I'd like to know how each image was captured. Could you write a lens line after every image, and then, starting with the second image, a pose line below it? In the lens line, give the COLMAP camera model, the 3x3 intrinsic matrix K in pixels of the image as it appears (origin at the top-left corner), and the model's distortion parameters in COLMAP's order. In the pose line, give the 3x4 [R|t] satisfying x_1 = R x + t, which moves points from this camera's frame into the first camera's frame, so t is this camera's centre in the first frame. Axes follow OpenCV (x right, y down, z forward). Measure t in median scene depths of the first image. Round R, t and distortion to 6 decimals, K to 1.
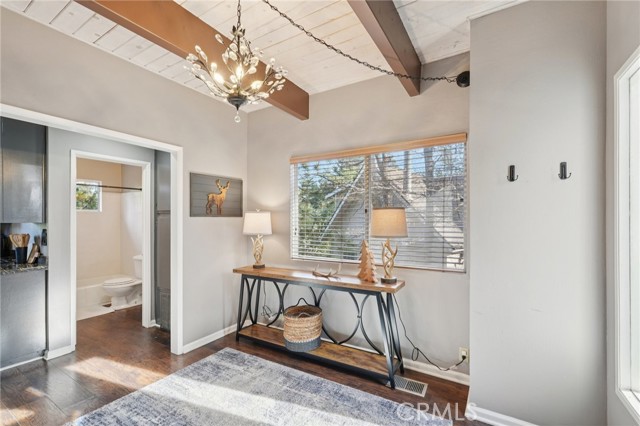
lens RADIAL K [[279.4, 0, 319.2], [0, 279.4, 217.4], [0, 0, 1]] dist [-0.008604, 0.003246]
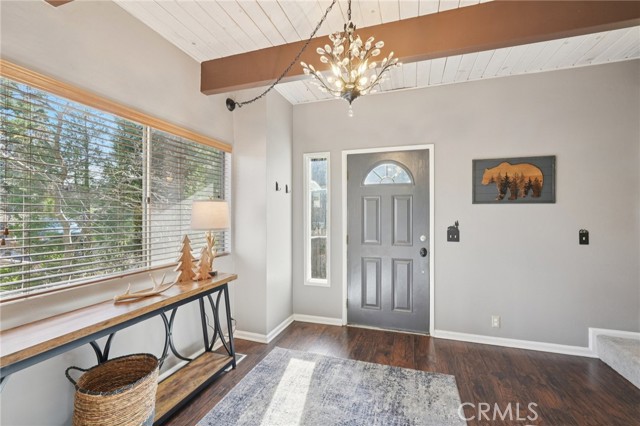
lens RADIAL K [[279.4, 0, 318.6], [0, 279.4, 212.8], [0, 0, 1]] dist [-0.008604, 0.003246]
pose [[-0.218593, 0.002055, 0.975814, -0.863608], [-0.011093, 0.999928, -0.004591, 0.015475], [-0.975753, -0.011828, -0.218554, 0.923742]]
